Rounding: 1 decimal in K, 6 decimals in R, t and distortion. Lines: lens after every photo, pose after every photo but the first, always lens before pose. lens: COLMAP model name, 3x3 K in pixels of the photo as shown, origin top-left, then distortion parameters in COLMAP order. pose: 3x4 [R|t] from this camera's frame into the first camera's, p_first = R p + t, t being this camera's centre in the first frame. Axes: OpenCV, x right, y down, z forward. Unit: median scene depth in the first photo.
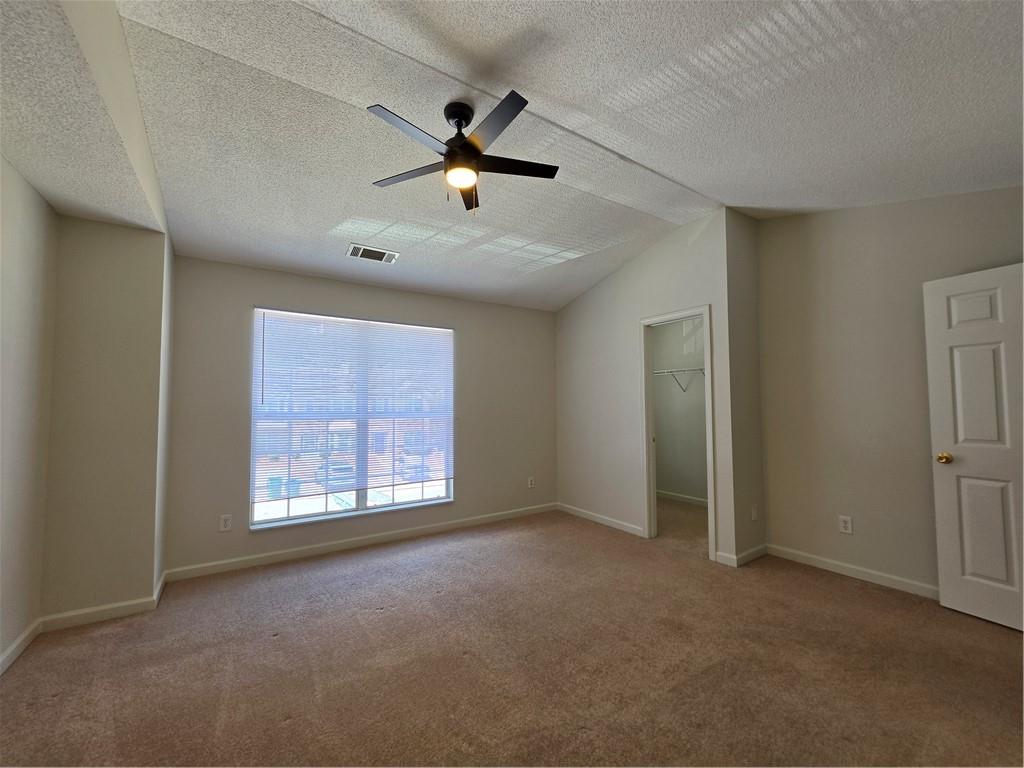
lens RADIAL K [[407.7, 0, 509.5], [0, 407.7, 386.9], [0, 0, 1]] dist [-0.004411, 0.001759]
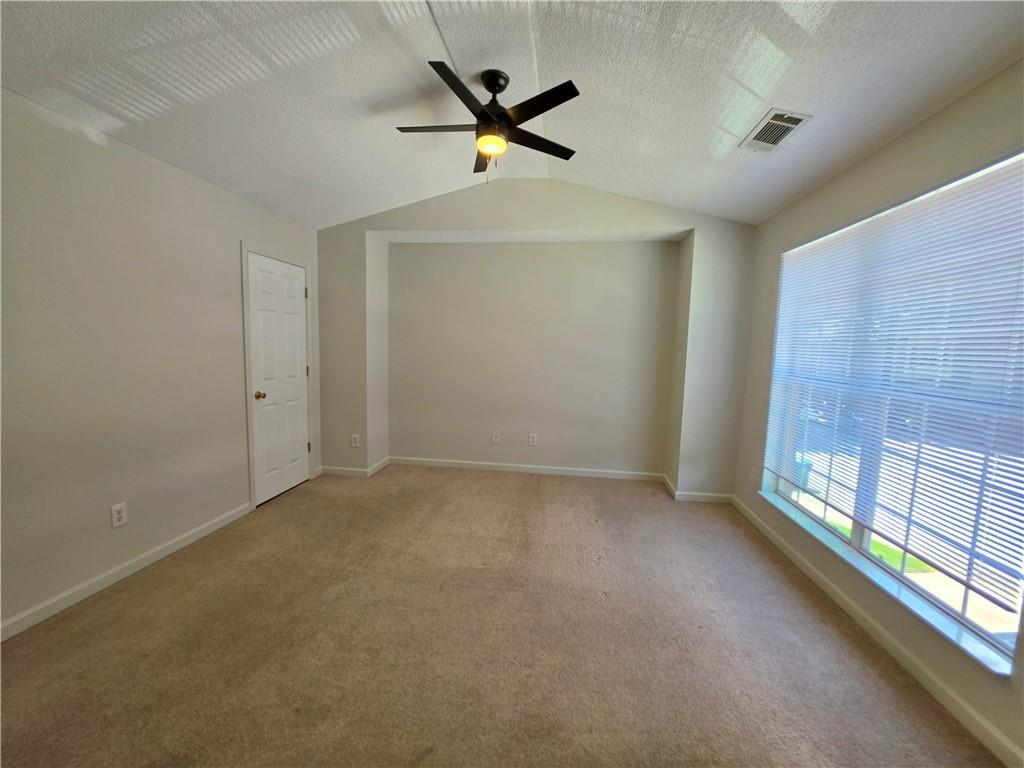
lens RADIAL K [[407.7, 0, 510.2], [0, 407.7, 381.5], [0, 0, 1]] dist [-0.004411, 0.001759]
pose [[-0.646935, 0.057703, -0.760359, 0.402186], [0.003040, 0.997320, 0.073099, 0.016804], [0.762539, 0.044979, -0.645376, 1.012943]]
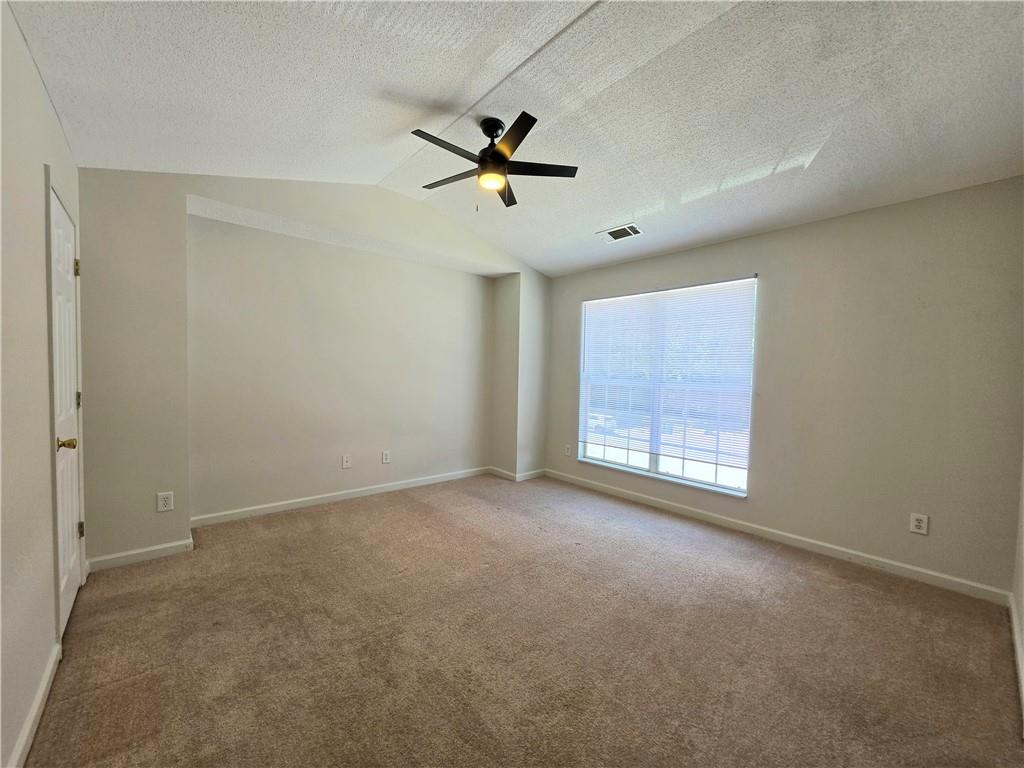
lens RADIAL K [[407.7, 0, 508.8], [0, 407.7, 379.9], [0, 0, 1]] dist [-0.004411, 0.001759]
pose [[0.140485, 0.025658, -0.989750, 0.642692], [0.013182, 0.999527, 0.027782, 0.027410], [0.989995, -0.016950, 0.140080, 0.496766]]
